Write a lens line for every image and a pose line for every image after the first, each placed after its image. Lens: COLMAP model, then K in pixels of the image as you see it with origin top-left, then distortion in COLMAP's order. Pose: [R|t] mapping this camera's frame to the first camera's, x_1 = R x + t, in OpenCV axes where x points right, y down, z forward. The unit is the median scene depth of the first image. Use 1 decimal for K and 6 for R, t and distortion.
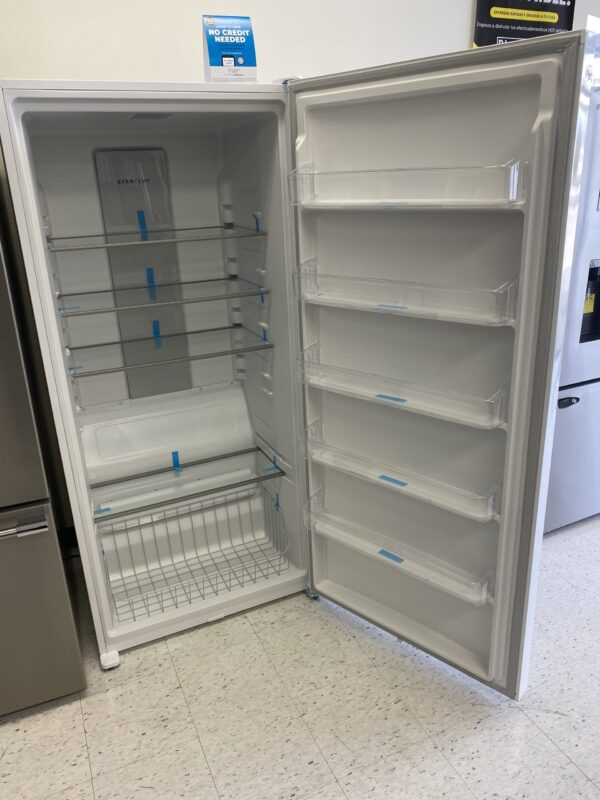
lens RADIAL K [[611.1, 0, 303.5], [0, 611.1, 399.6], [0, 0, 1]] dist [0.001791, -0.007090]
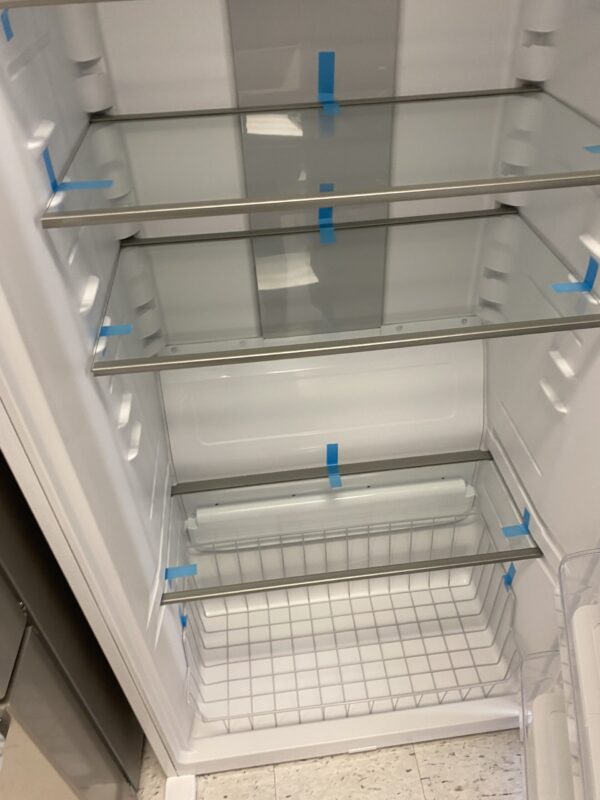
lens RADIAL K [[611.1, 0, 305.4], [0, 611.1, 405.7], [0, 0, 1]] dist [0.001791, -0.007090]
pose [[0.951377, 0.205598, -0.229371, -0.130310], [-0.108355, 0.920427, 0.375598, -0.155892], [0.288342, -0.332482, 0.897950, 0.581377]]
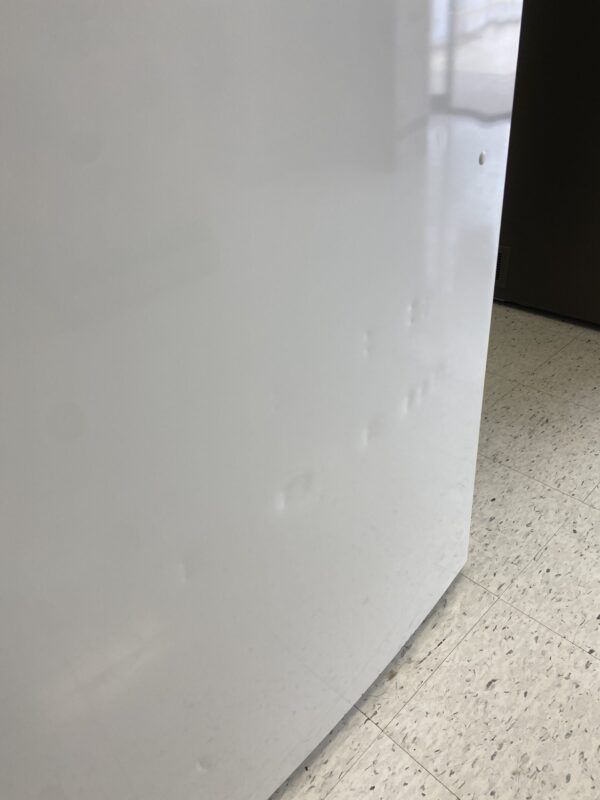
lens RADIAL K [[611.1, 0, 299.7], [0, 611.1, 400.5], [0, 0, 1]] dist [0.001791, -0.007090]
pose [[0.939666, -0.214856, 0.266203, -0.180355], [0.153968, 0.960513, 0.231753, 0.086939], [-0.305485, -0.176784, 0.935642, 0.679421]]
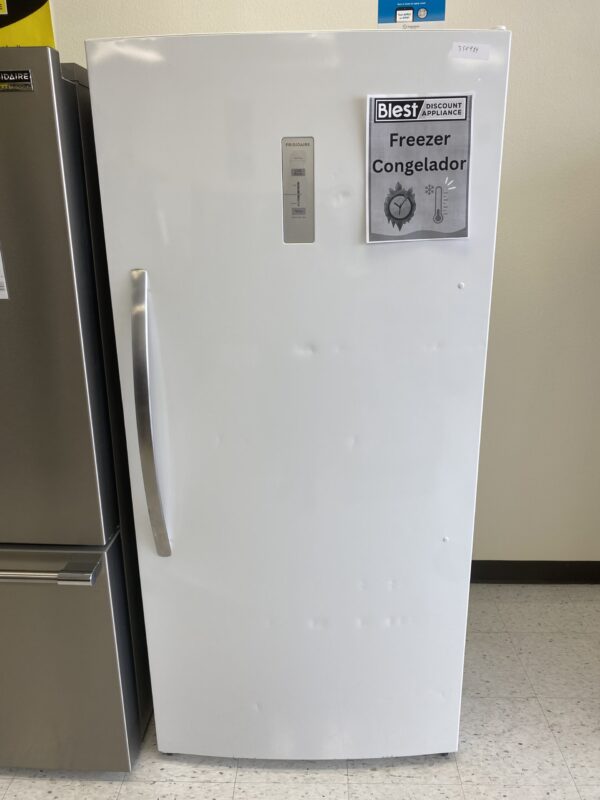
lens RADIAL K [[611.1, 0, 303.1], [0, 611.1, 398.2], [0, 0, 1]] dist [0.001791, -0.007090]
pose [[0.896458, 0.154268, -0.415408, 0.113040], [-0.171532, 0.985169, -0.004311, -0.063356], [0.408582, 0.075121, 0.909625, 0.256247]]
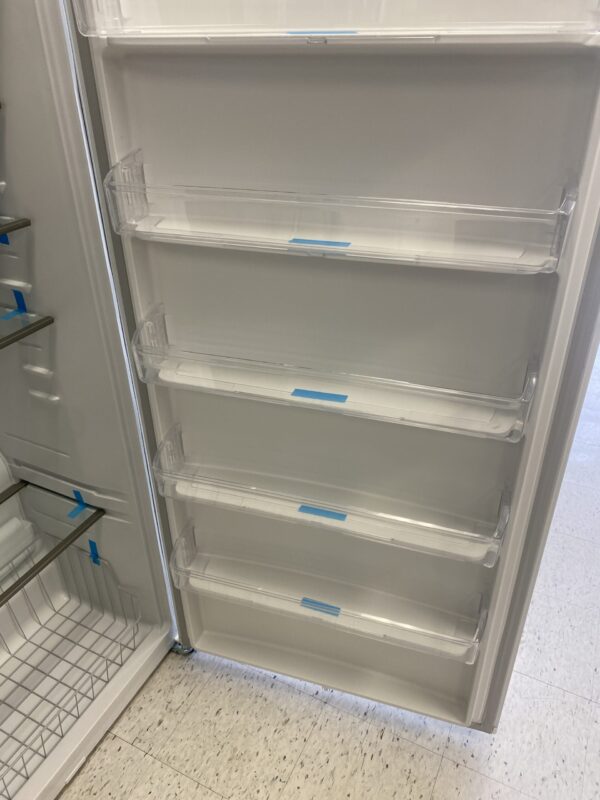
lens RADIAL K [[611.1, 0, 308.3], [0, 611.1, 398.3], [0, 0, 1]] dist [0.001791, -0.007090]
pose [[0.769292, -0.297894, 0.565198, -0.201765], [0.186287, 0.950793, 0.247570, -0.111674], [-0.611136, -0.085165, 0.786931, 0.407071]]
